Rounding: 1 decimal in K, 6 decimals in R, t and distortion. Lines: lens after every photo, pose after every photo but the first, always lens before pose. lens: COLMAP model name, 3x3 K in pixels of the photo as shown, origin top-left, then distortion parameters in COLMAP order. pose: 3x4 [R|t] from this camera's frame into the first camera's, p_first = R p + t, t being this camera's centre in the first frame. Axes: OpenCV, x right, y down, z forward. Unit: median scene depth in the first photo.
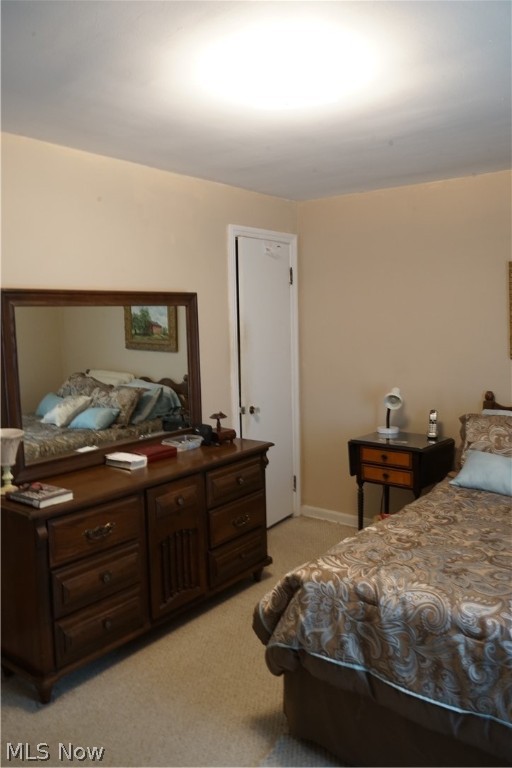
lens RADIAL K [[626.4, 0, 256.0], [0, 626.4, 384.0], [0, 0, 1]] dist [0.009552, 0.005630]
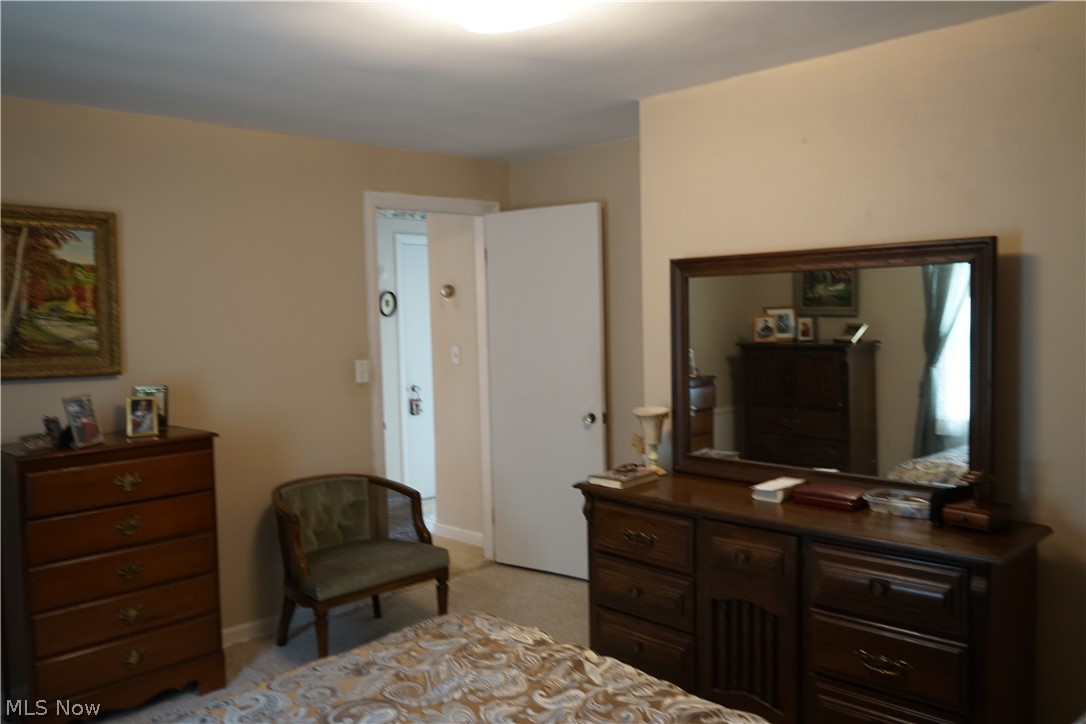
lens RADIAL K [[885.8, 0, 557.9], [0, 885.8, 364.2], [0, 0, 1]] dist [0.009552, 0.005630]
pose [[-0.139170, 0.089013, -0.986260, 0.853868], [-0.080365, 0.991652, 0.100840, -0.104882], [0.987002, 0.093294, -0.130855, 0.923290]]
